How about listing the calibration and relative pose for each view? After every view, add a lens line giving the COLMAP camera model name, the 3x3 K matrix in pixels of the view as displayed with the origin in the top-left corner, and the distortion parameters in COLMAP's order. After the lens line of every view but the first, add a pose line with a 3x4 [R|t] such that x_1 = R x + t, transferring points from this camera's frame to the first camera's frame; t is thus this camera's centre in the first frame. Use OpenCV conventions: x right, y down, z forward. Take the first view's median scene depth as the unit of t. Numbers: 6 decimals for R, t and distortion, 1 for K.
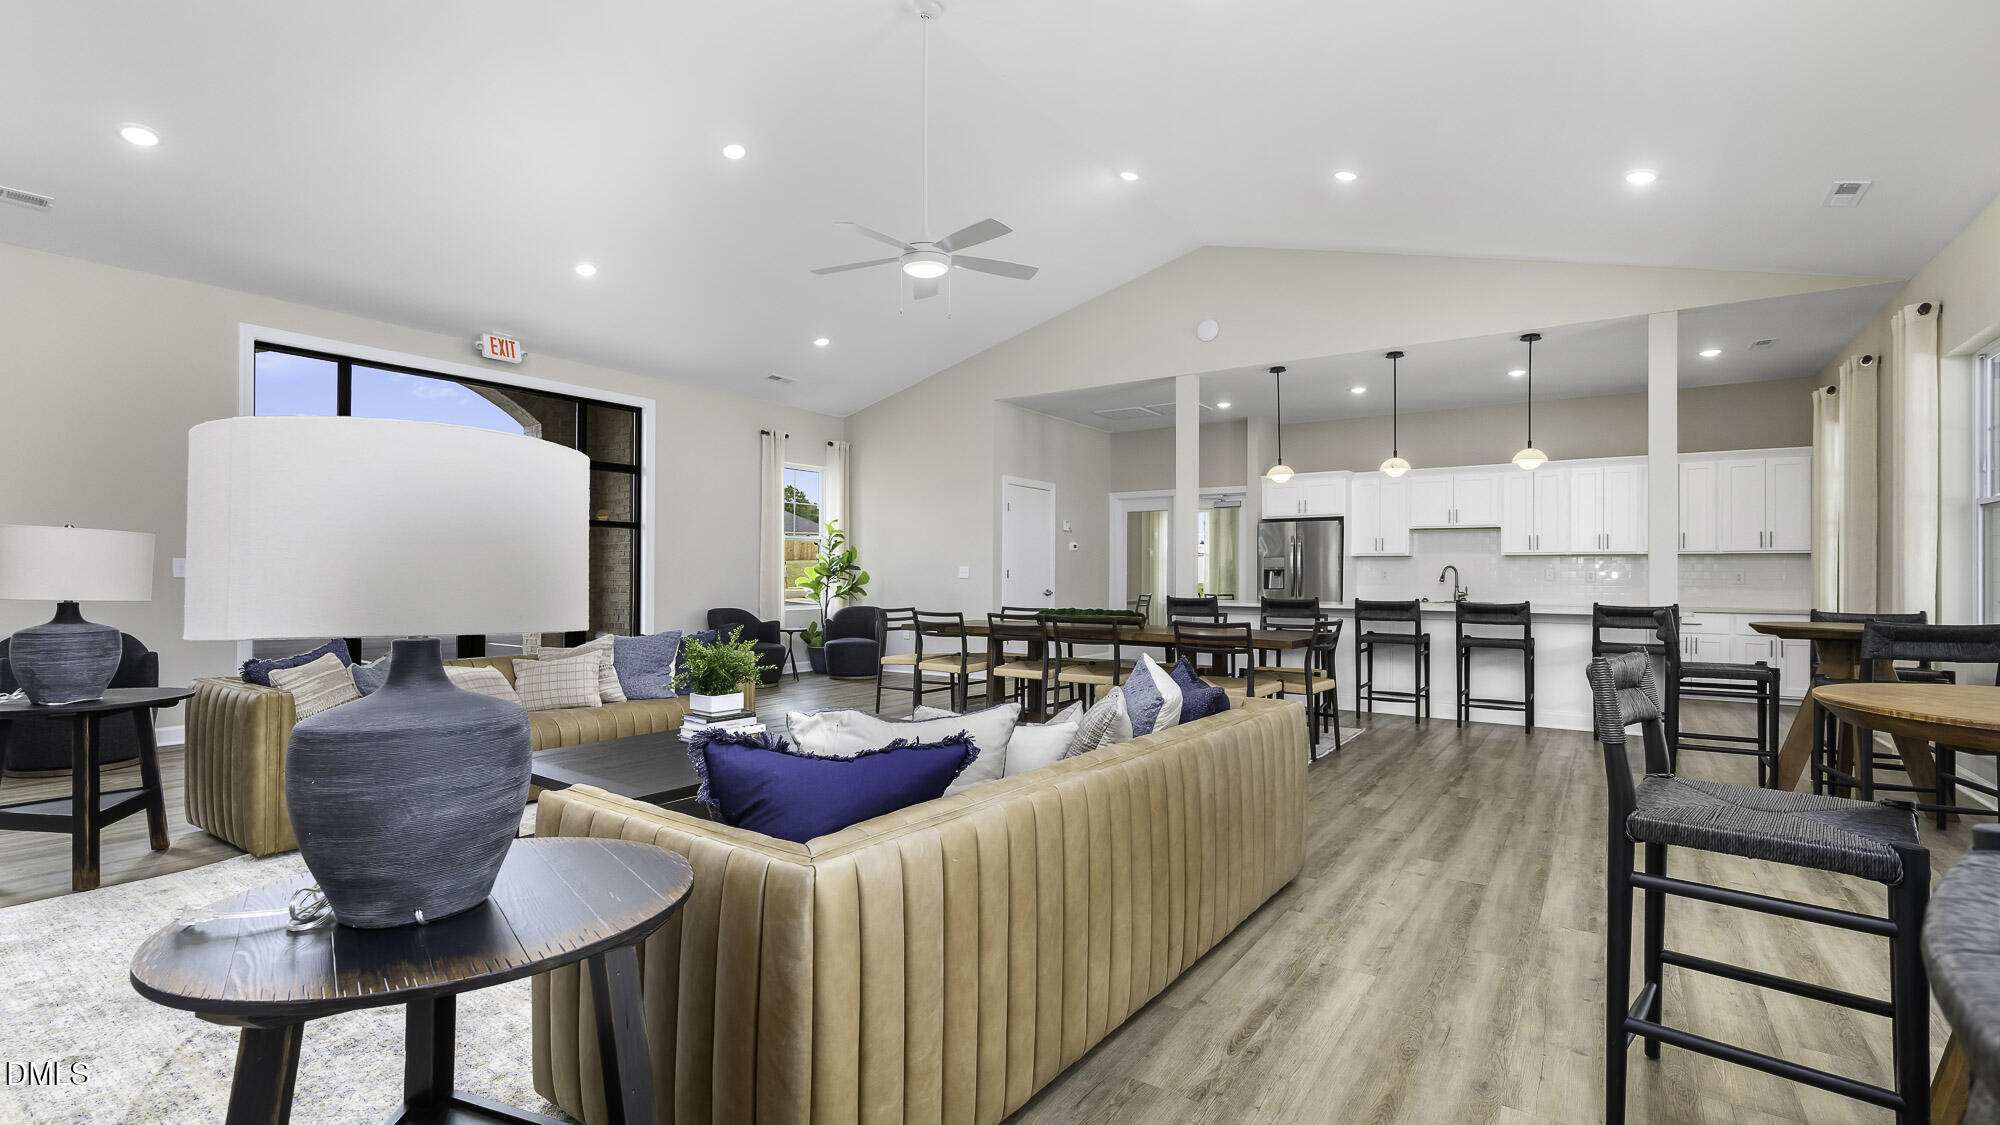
lens RADIAL K [[885.6, 0, 1014.1], [0, 885.6, 563.7], [0, 0, 1]] dist [-0.000558, -0.000579]
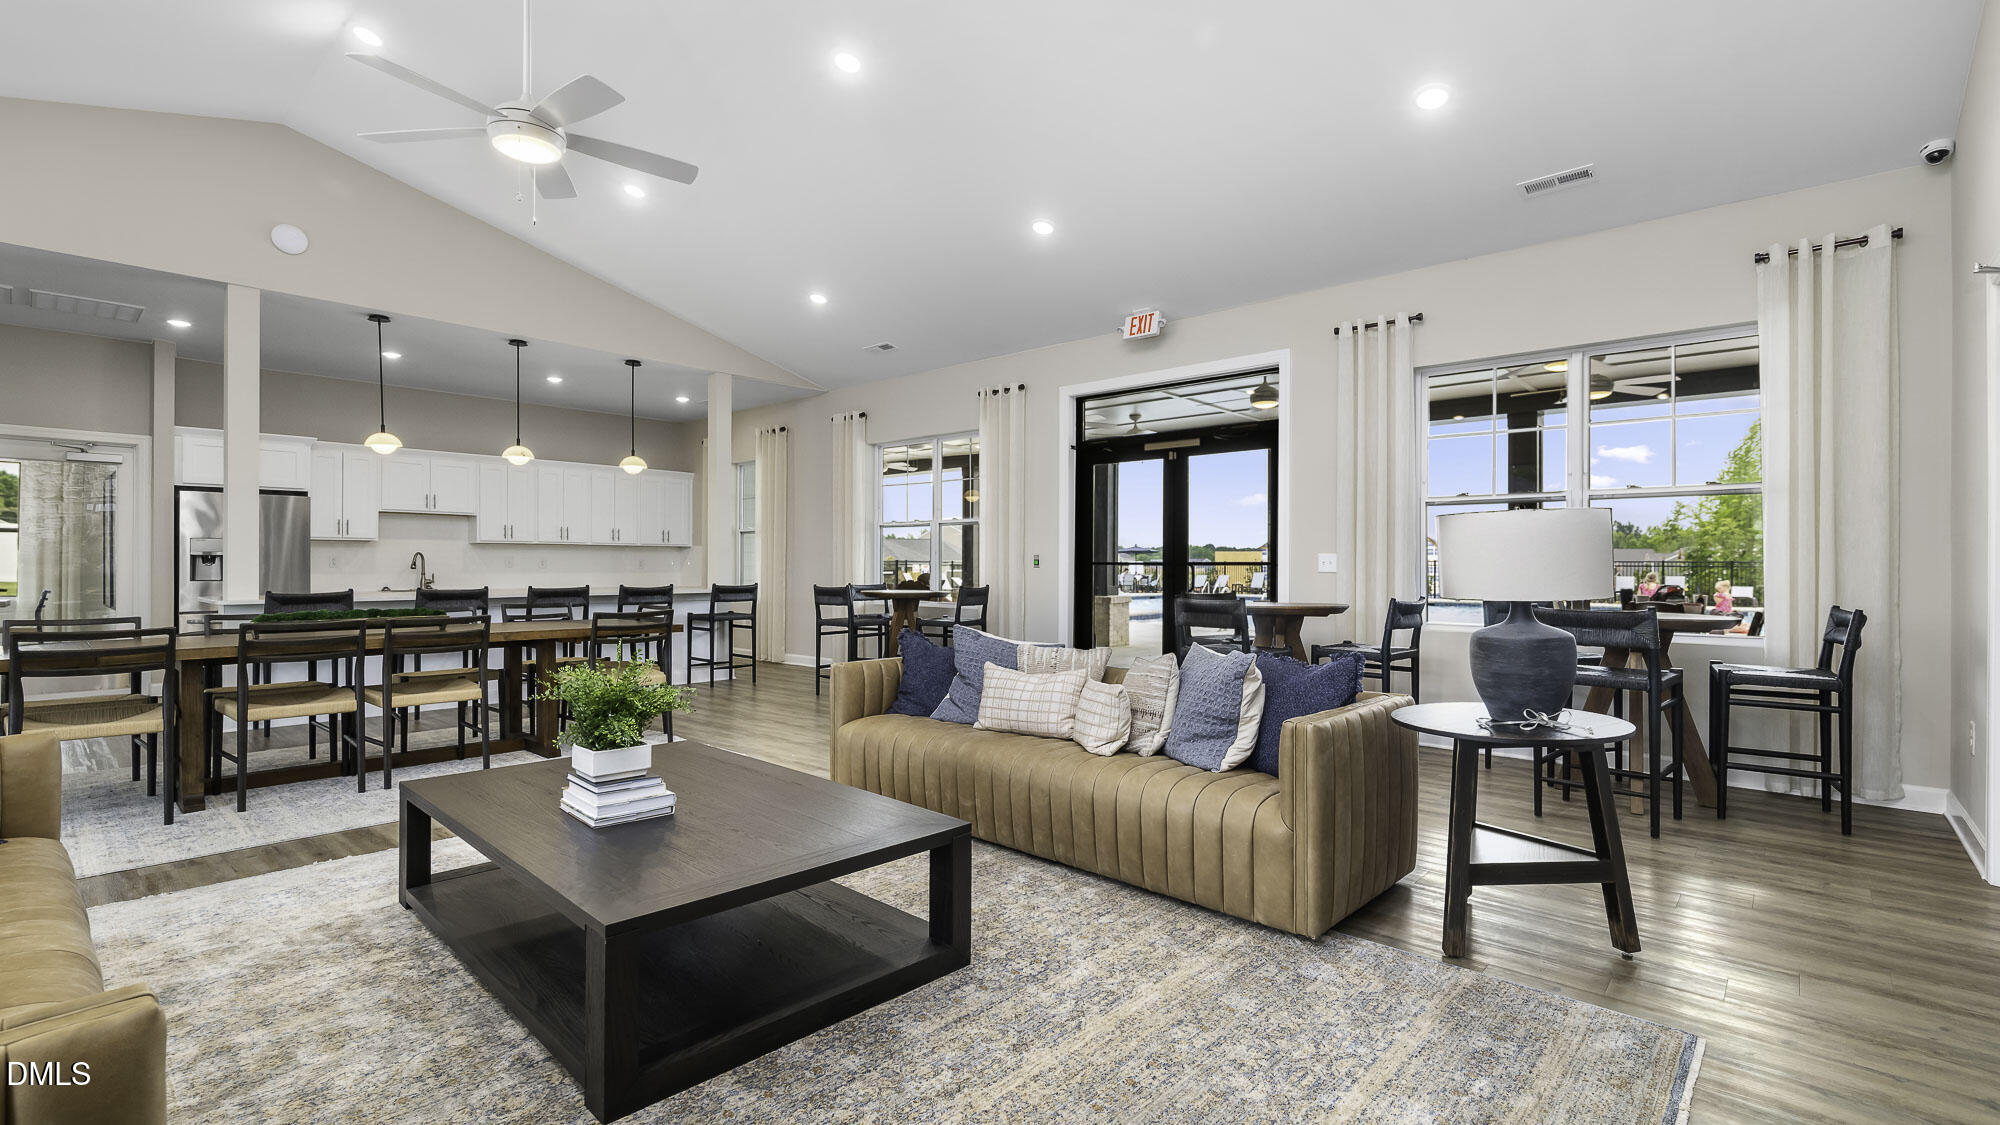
lens RADIAL K [[885.6, 0, 1004.5], [0, 885.6, 573.5], [0, 0, 1]] dist [-0.000558, -0.000579]
pose [[0.121751, -0.015534, 0.992439, -0.786904], [-0.013166, 0.999764, 0.017263, 0.000660], [-0.992473, -0.015168, 0.121517, 0.517400]]
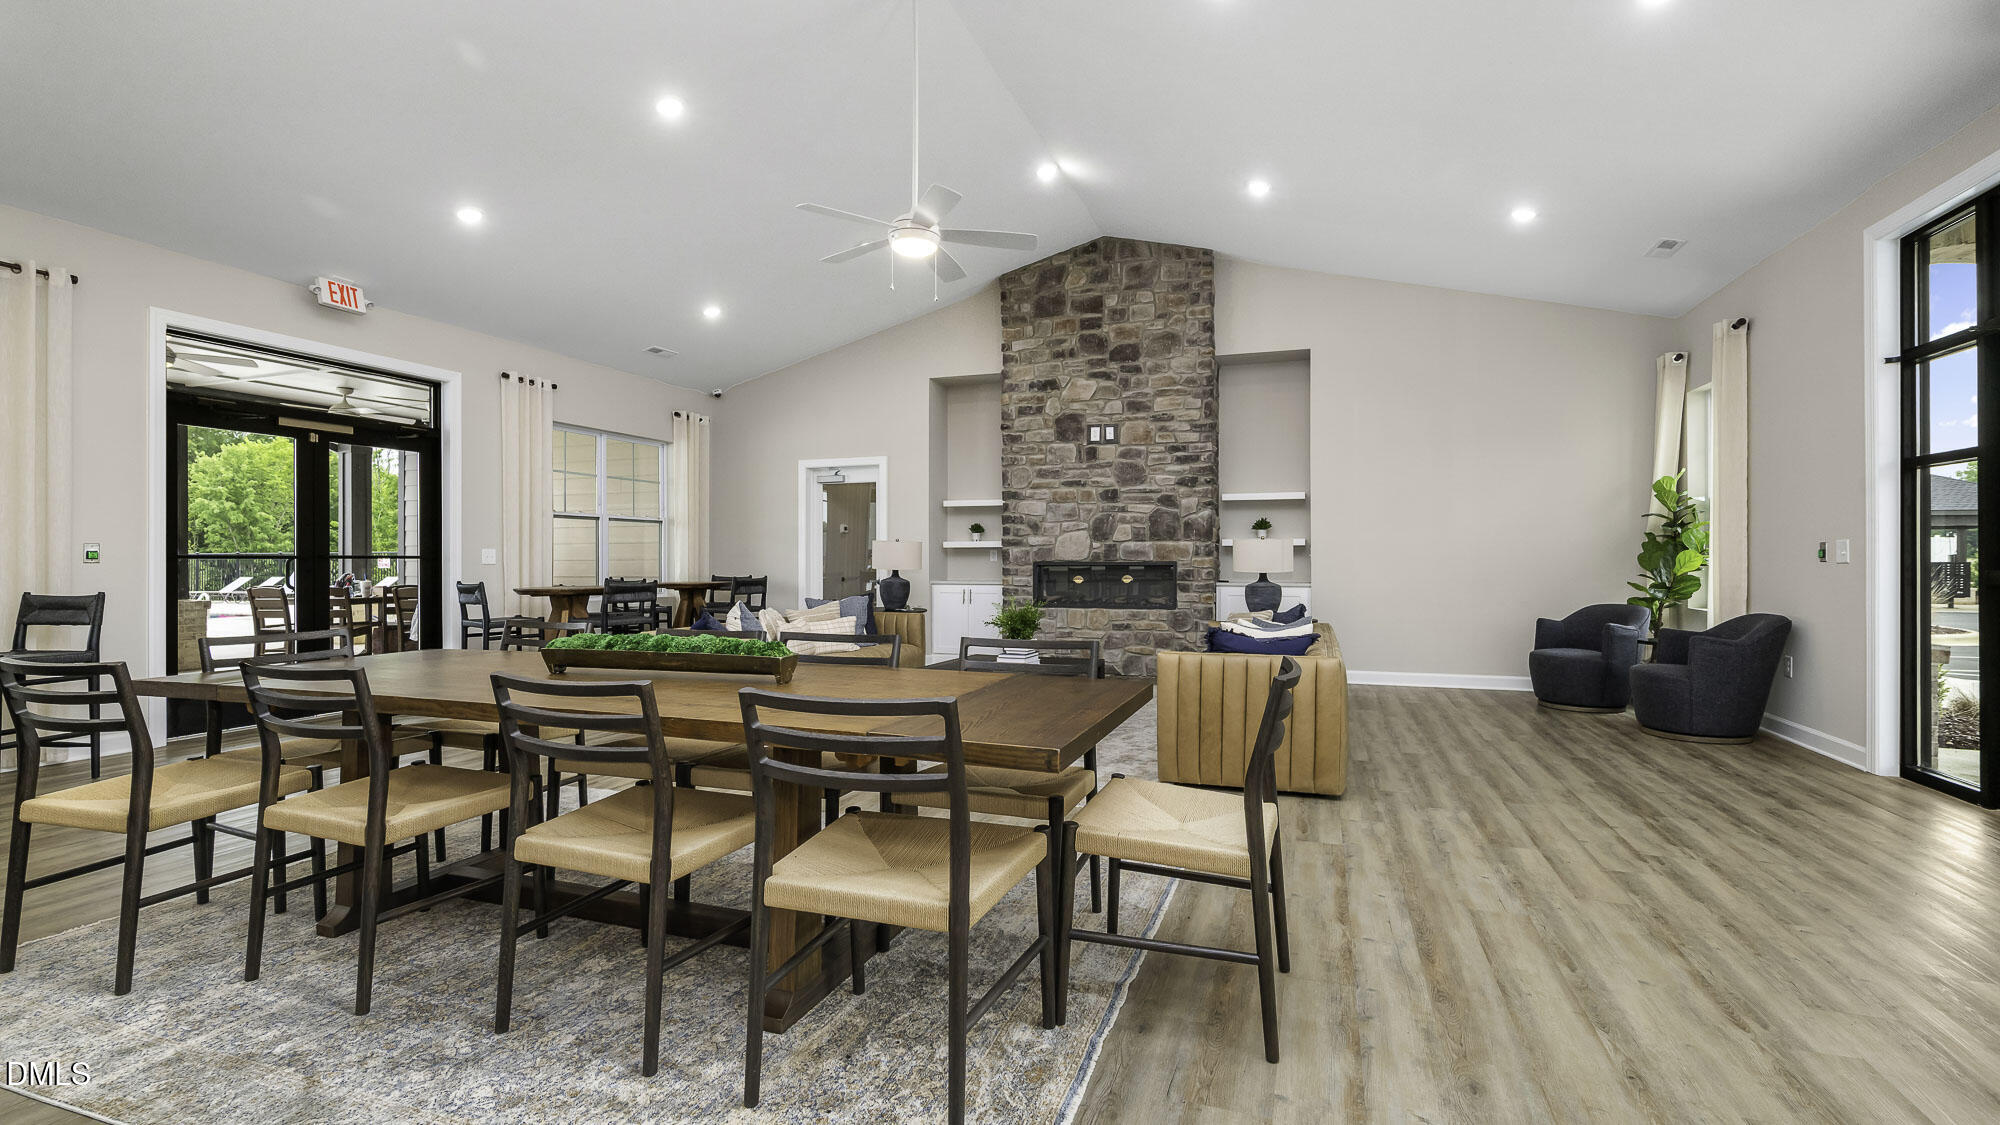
lens RADIAL K [[885.6, 0, 1006.2], [0, 885.6, 562.8], [0, 0, 1]] dist [-0.000558, -0.000579]
pose [[-0.968267, -0.002169, -0.249910, 0.034889], [0.000947, 0.999923, -0.012349, 0.031592], [0.249918, -0.012194, -0.968190, 1.967188]]
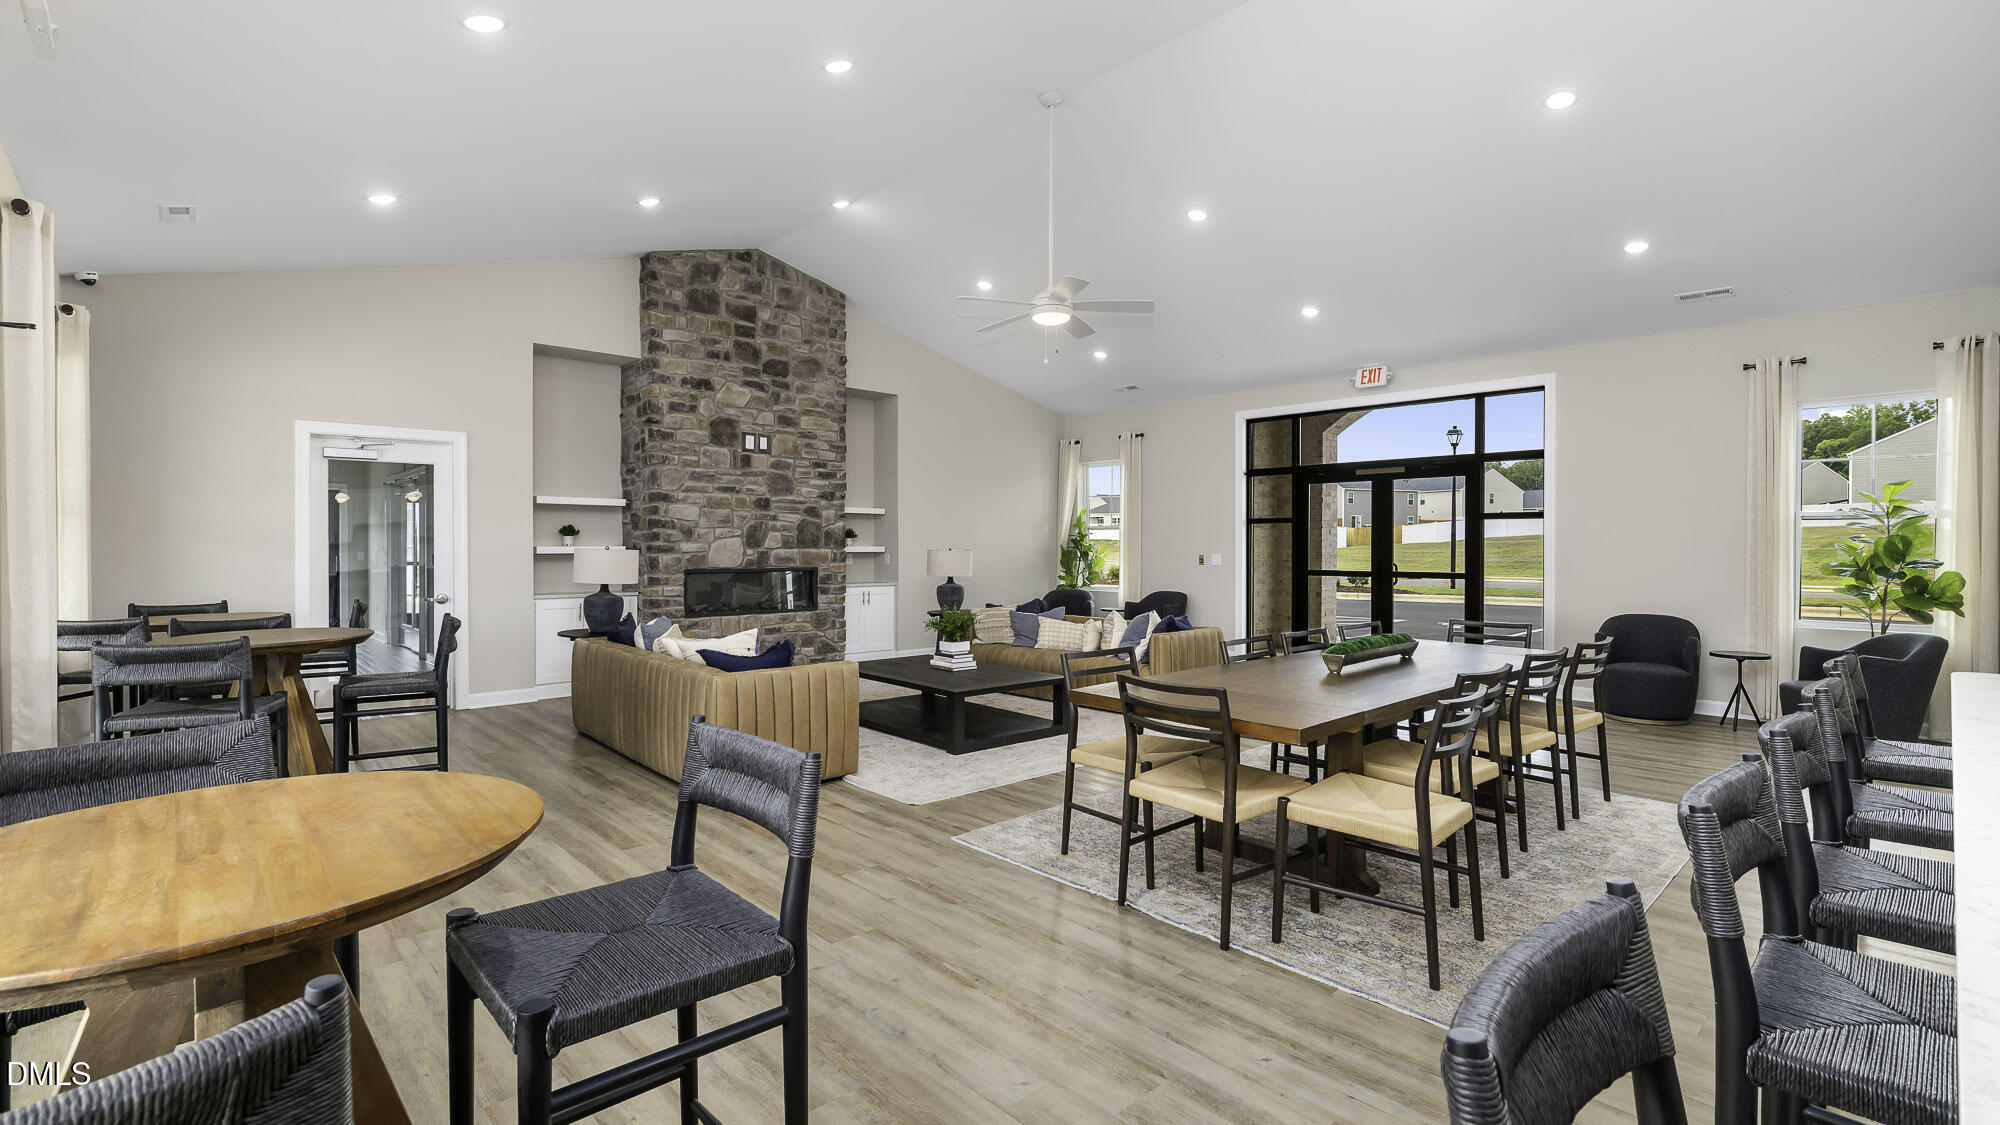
lens RADIAL K [[885.6, 0, 999.7], [0, 885.6, 549.0], [0, 0, 1]] dist [-0.000558, -0.000579]
pose [[-0.227829, -0.000462, -0.973701, 1.057136], [0.011527, 0.999929, -0.003171, -0.020921], [0.973633, -0.011947, -0.227807, 1.186978]]
